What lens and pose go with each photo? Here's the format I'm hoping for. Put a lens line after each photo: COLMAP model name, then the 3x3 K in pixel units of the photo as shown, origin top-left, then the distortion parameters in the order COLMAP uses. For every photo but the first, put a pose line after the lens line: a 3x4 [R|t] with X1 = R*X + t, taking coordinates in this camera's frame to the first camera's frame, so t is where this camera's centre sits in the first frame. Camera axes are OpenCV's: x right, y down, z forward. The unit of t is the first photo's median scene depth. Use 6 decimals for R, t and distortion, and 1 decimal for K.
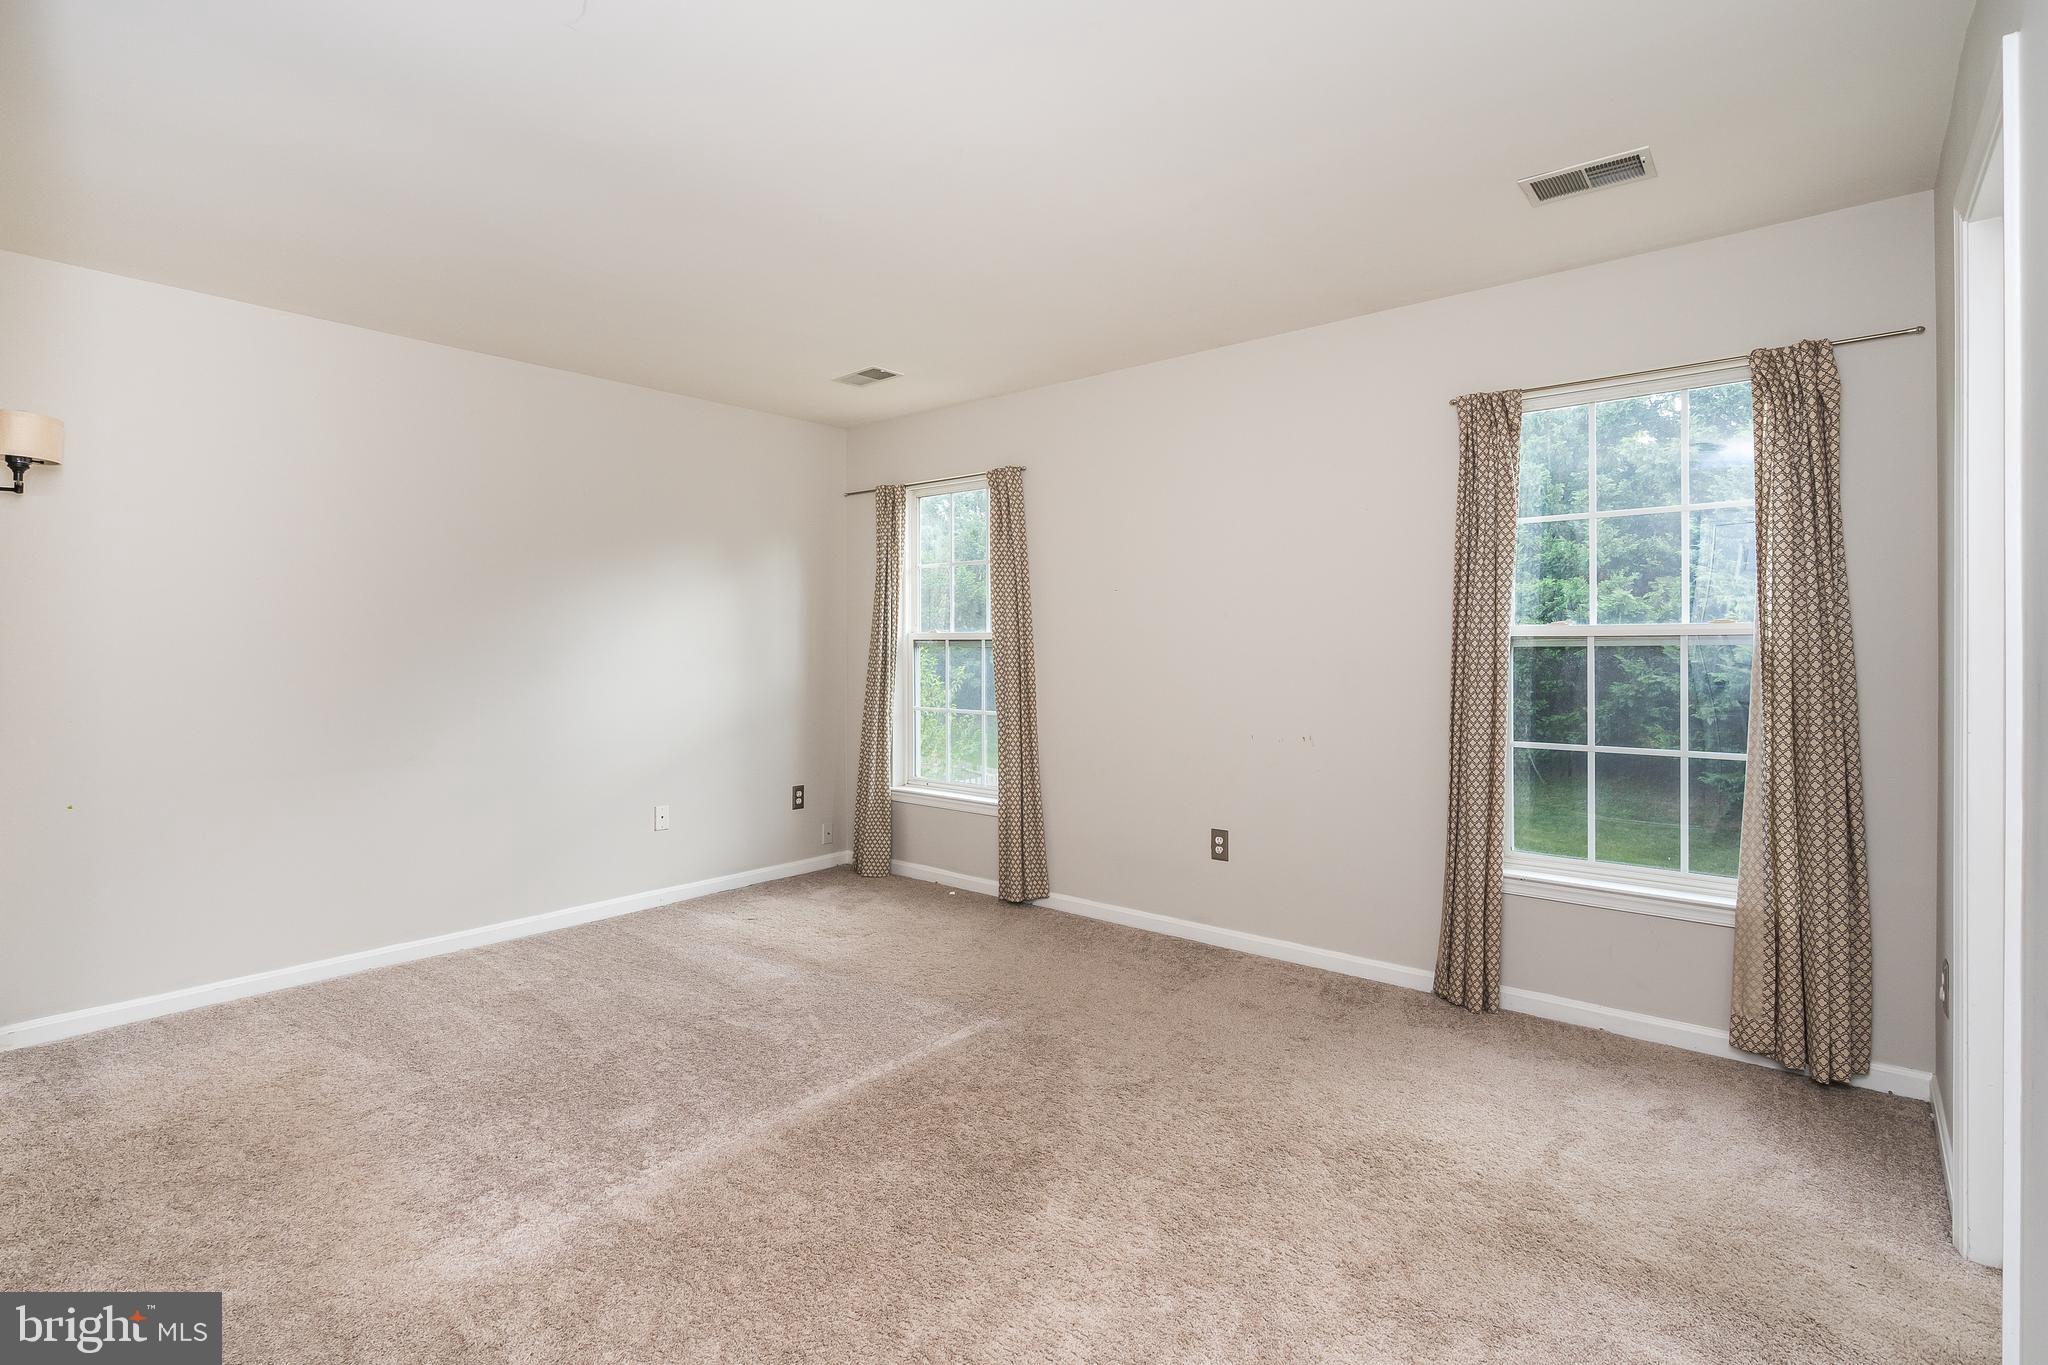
lens RADIAL K [[926.6, 0, 1005.1], [0, 926.6, 688.1], [0, 0, 1]] dist [0.000888, 0.000538]
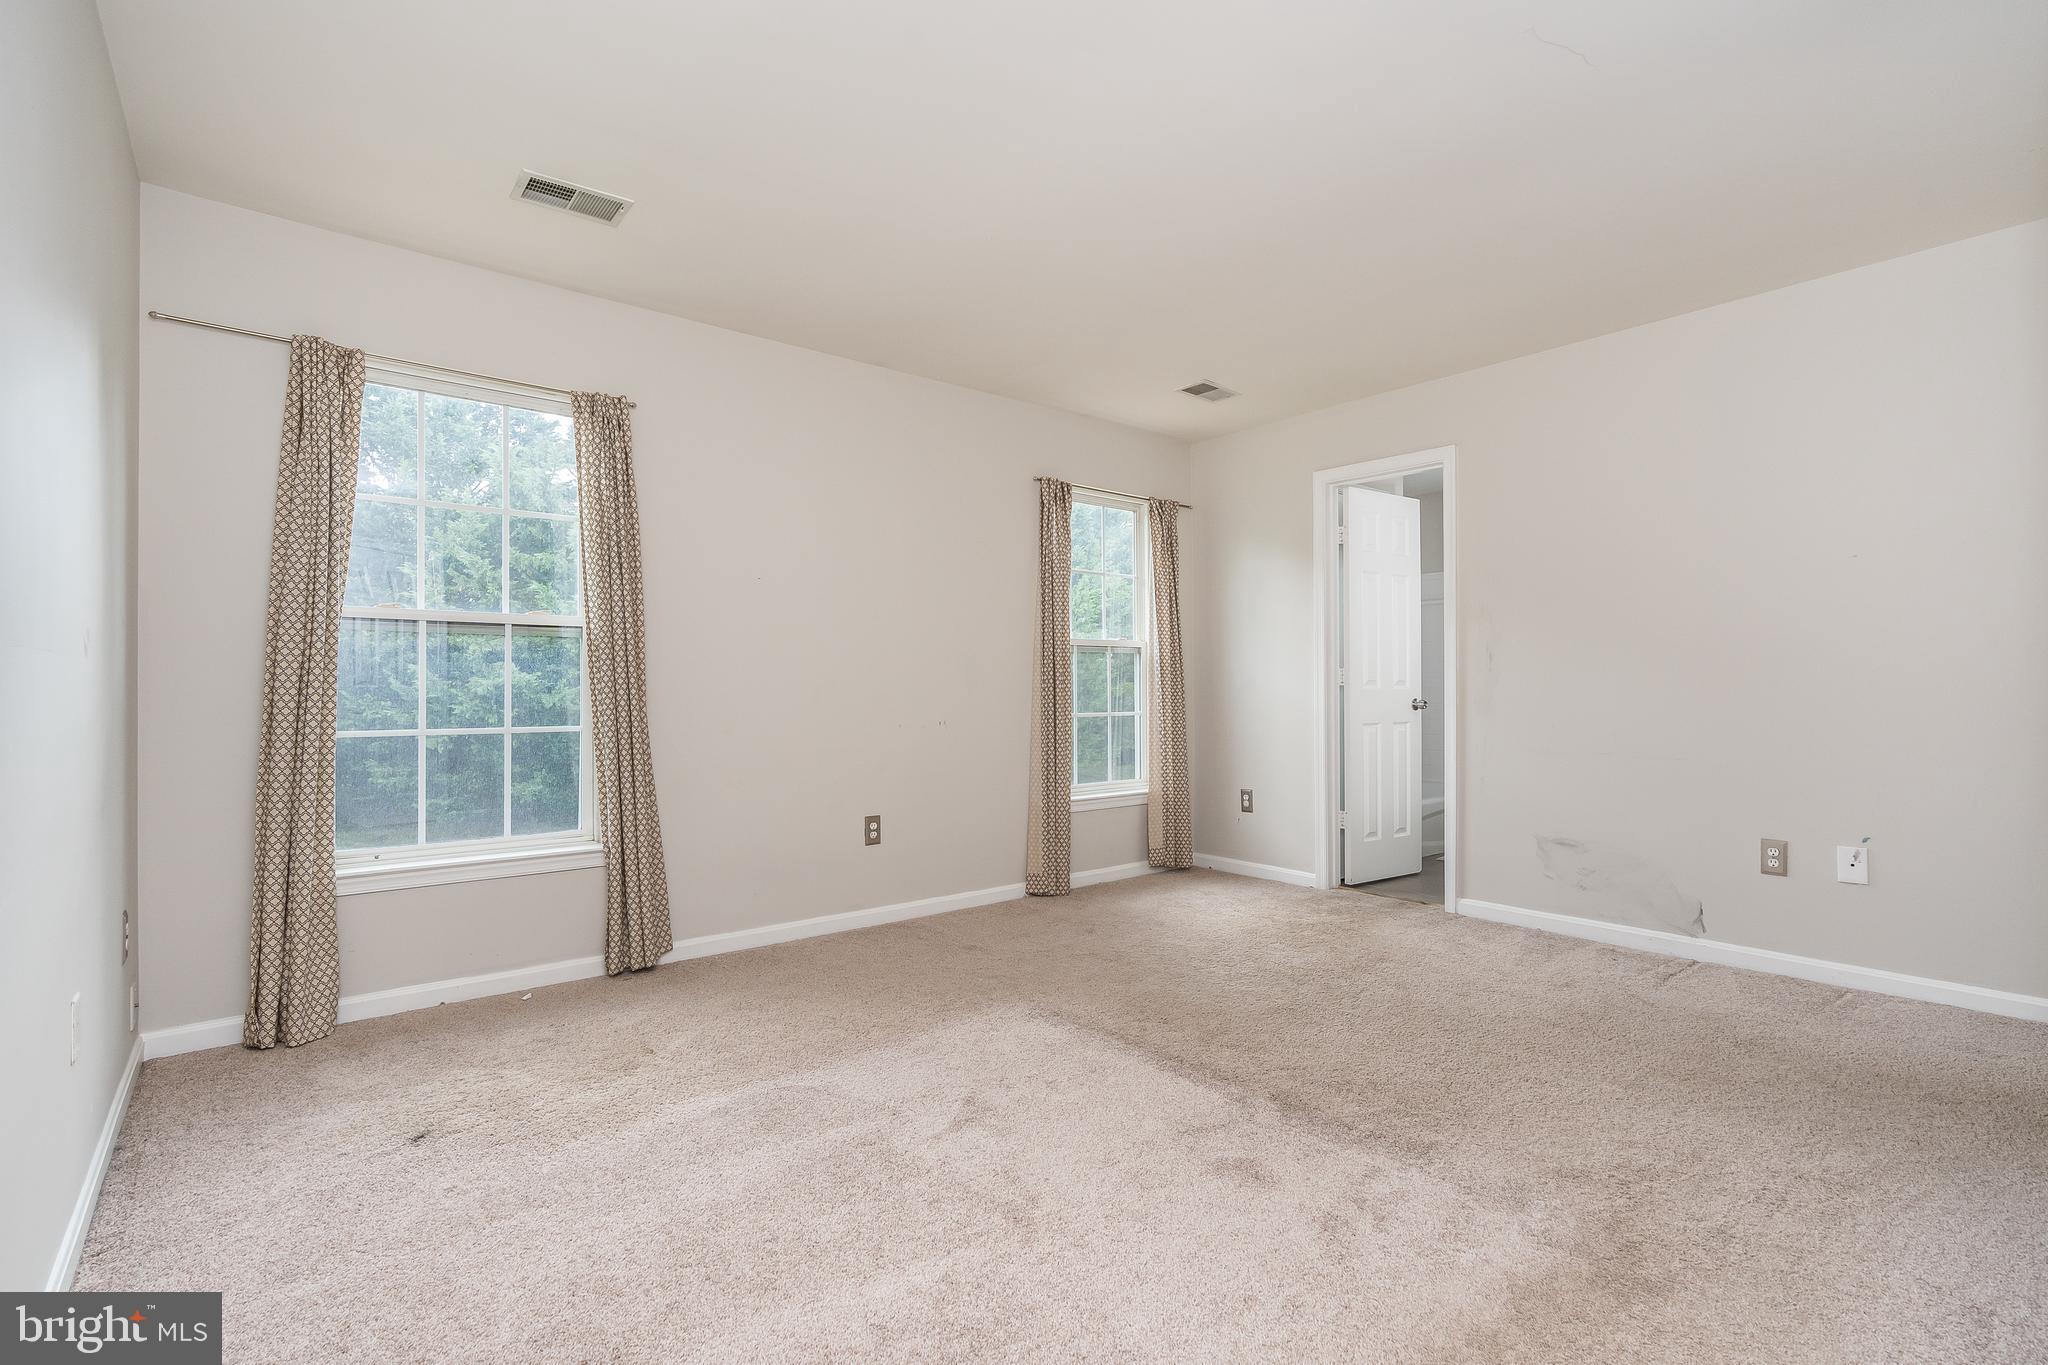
lens RADIAL K [[926.6, 0, 1005.1], [0, 926.6, 688.1], [0, 0, 1]] dist [0.000888, 0.000538]
pose [[0.225262, -0.036256, 0.973623, -0.585867], [0.014692, 0.999320, 0.033814, -0.021732], [-0.974187, 0.006687, 0.225641, 0.465674]]
